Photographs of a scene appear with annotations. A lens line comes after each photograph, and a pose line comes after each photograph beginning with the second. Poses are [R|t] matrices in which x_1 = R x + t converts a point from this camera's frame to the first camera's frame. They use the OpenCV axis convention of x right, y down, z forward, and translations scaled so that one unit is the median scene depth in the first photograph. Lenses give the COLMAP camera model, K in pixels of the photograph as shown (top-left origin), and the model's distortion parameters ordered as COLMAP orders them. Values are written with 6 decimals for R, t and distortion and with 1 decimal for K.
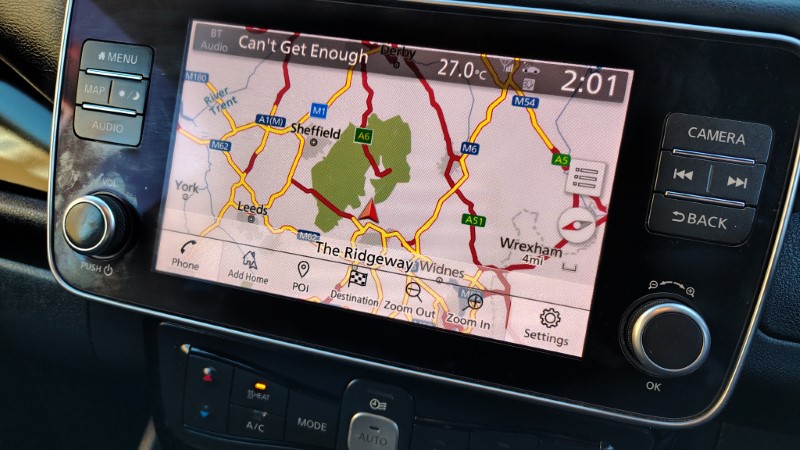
lens RADIAL K [[528.0, 0, 400.0], [0, 528.0, 225.0], [0, 0, 1]] dist [0.004222, -0.079181]
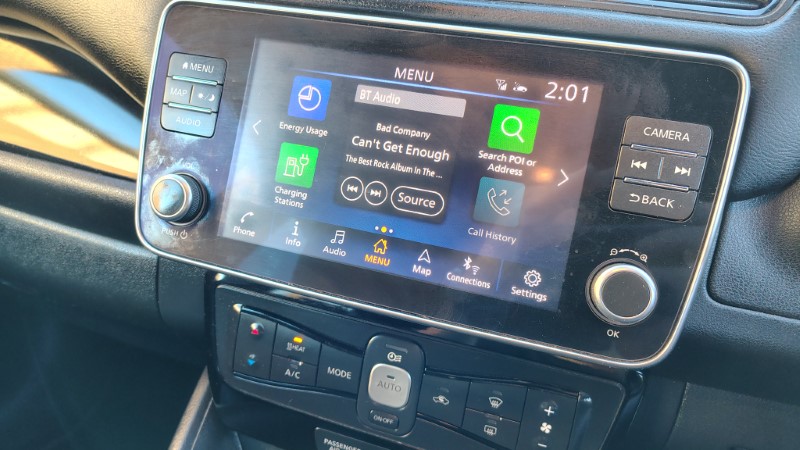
lens RADIAL K [[528.0, 0, 400.0], [0, 528.0, 225.0], [0, 0, 1]] dist [0.004222, -0.079181]
pose [[0.997659, 0.031020, -0.060940, 0.038627], [-0.033001, 0.998950, -0.031771, 0.086533], [0.059890, 0.033708, 0.997636, -0.233091]]
